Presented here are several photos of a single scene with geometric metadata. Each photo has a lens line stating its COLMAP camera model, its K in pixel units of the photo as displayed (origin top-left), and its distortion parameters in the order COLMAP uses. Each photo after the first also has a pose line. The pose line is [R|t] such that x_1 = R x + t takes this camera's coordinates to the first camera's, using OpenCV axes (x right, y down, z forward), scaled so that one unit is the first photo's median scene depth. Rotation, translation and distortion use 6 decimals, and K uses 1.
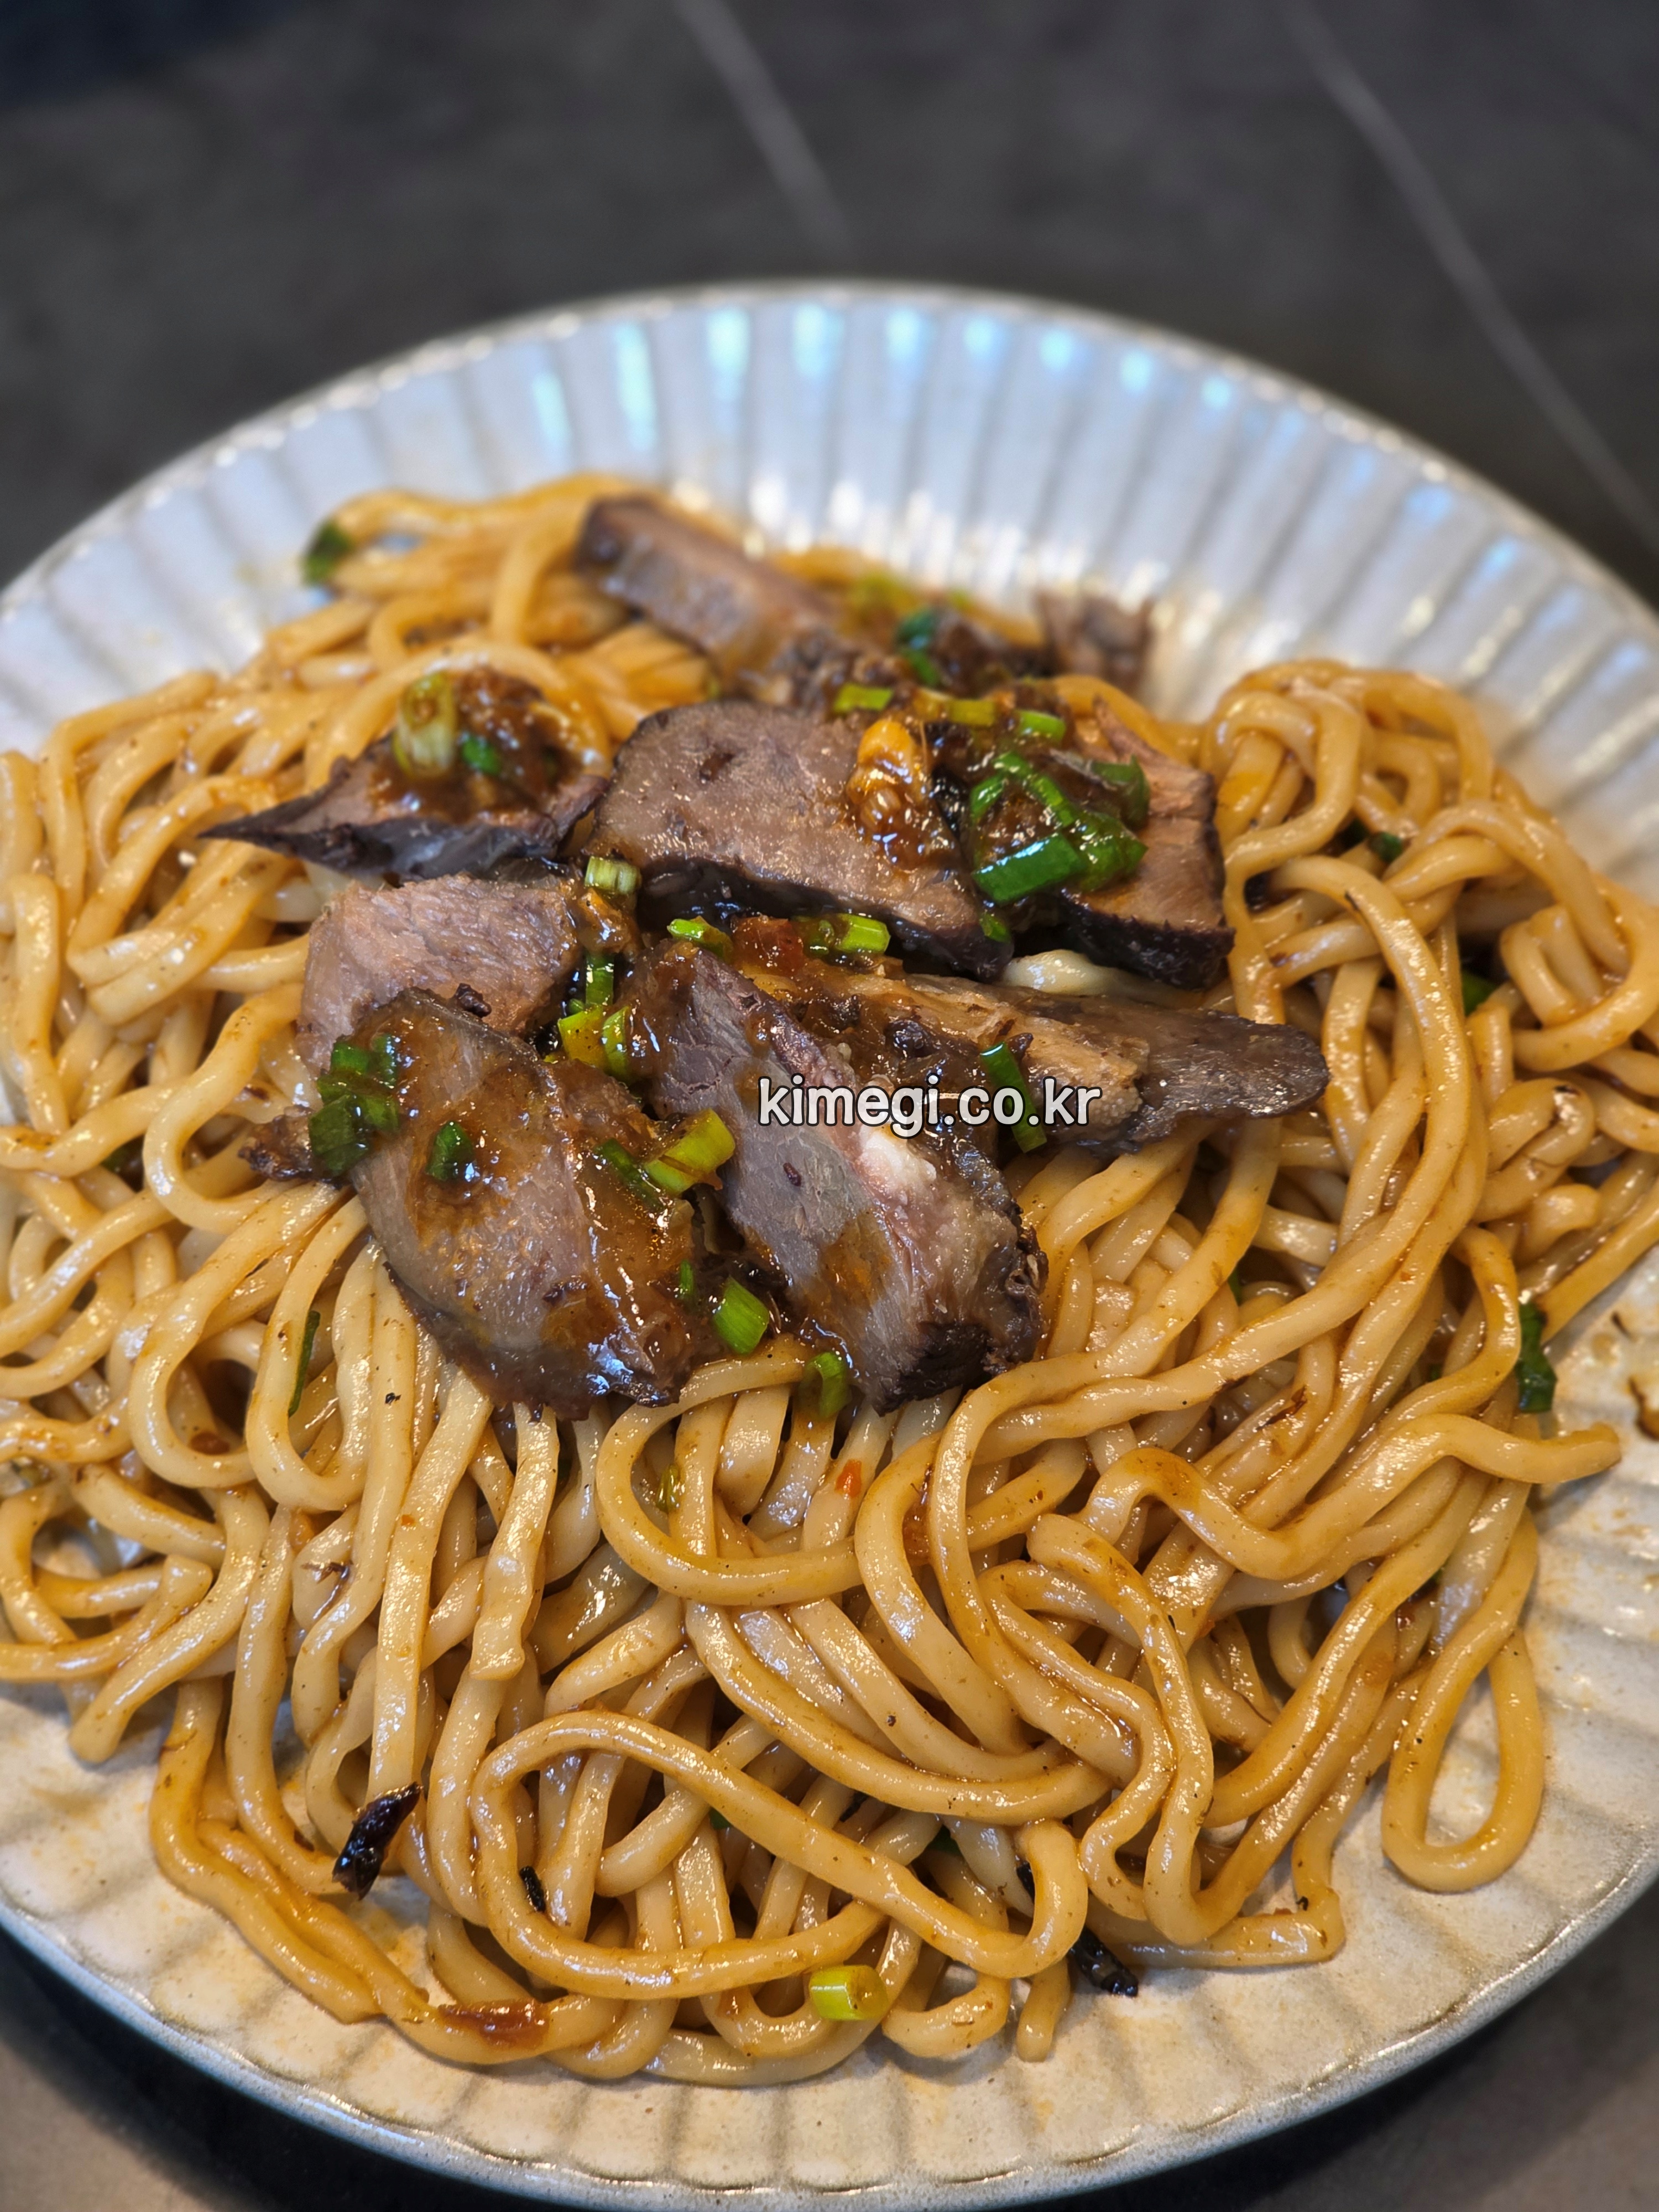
lens RADIAL K [[4415.0, 0, 829.5], [0, 4415.0, 1106.0], [0, 0, 1]] dist [-1.140095, 16.350194]
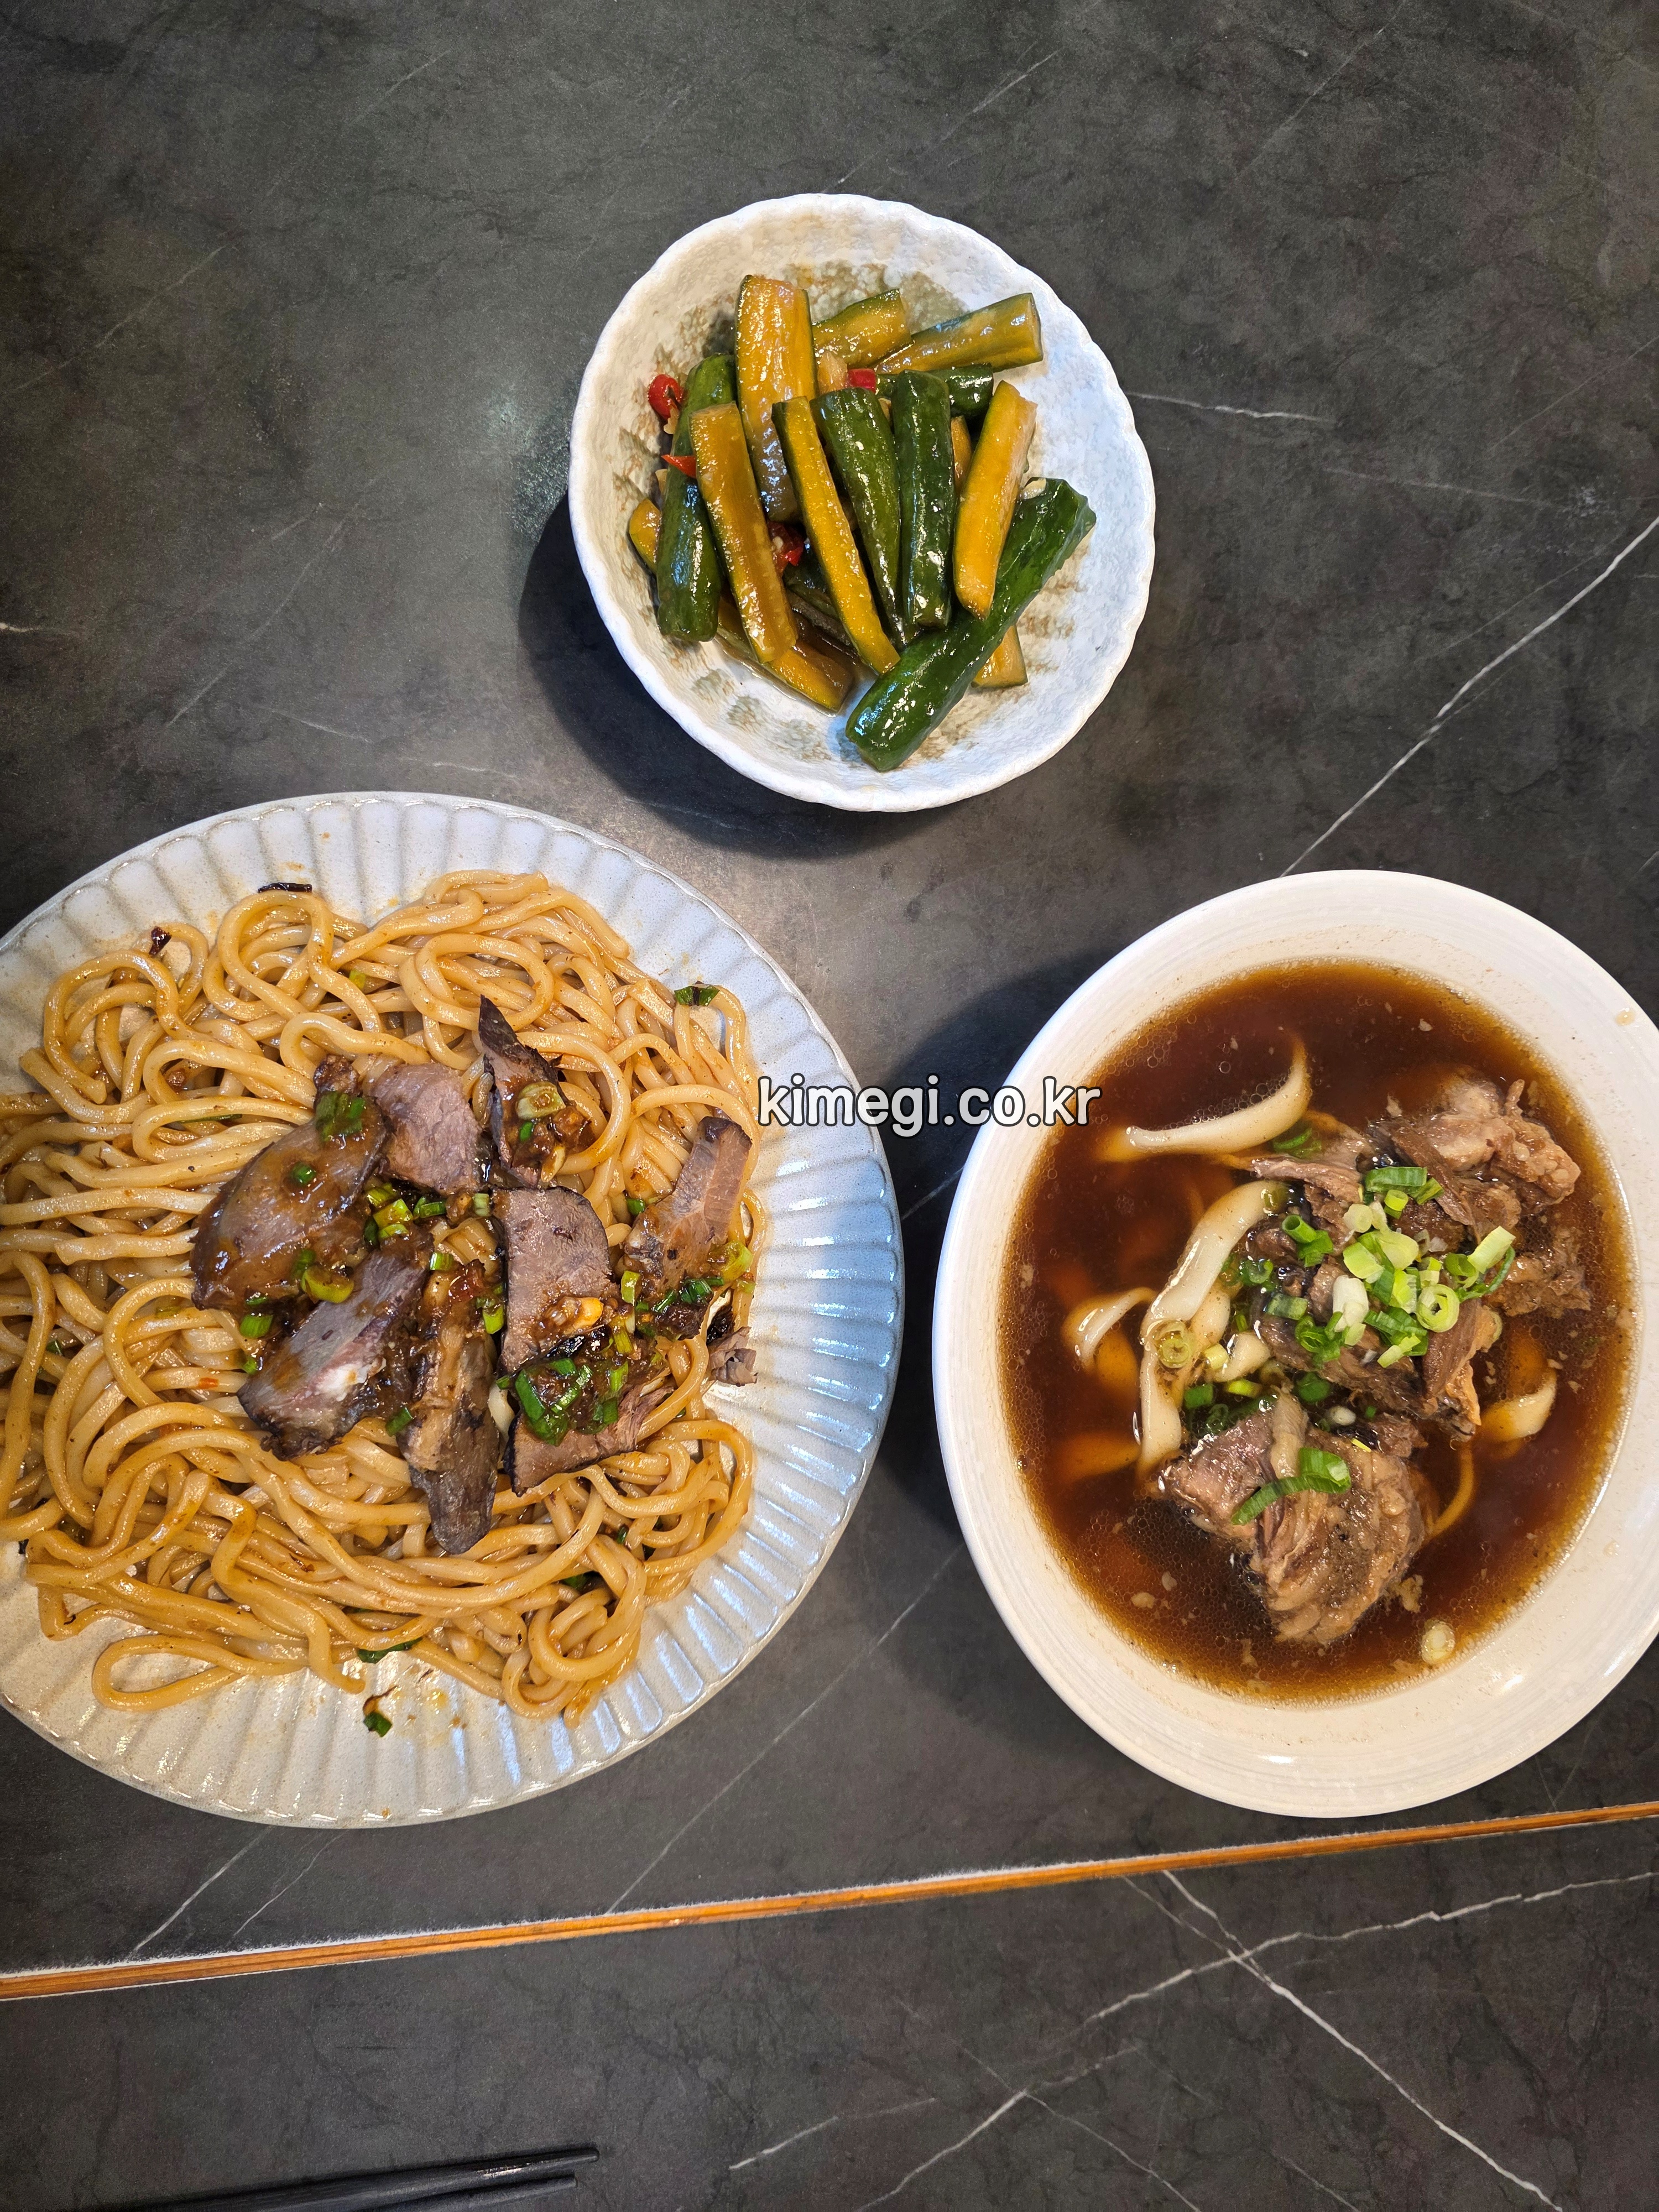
lens RADIAL K [[1504.7, 0, 825.4], [0, 1504.7, 1097.4], [0, 0, 1]] dist [0.015604, -0.003268]
pose [[0.211576, 0.975930, 0.052876, -0.103506], [-0.948013, 0.191764, 0.253963, -0.401966], [0.237710, -0.103860, 0.965768, 0.348067]]
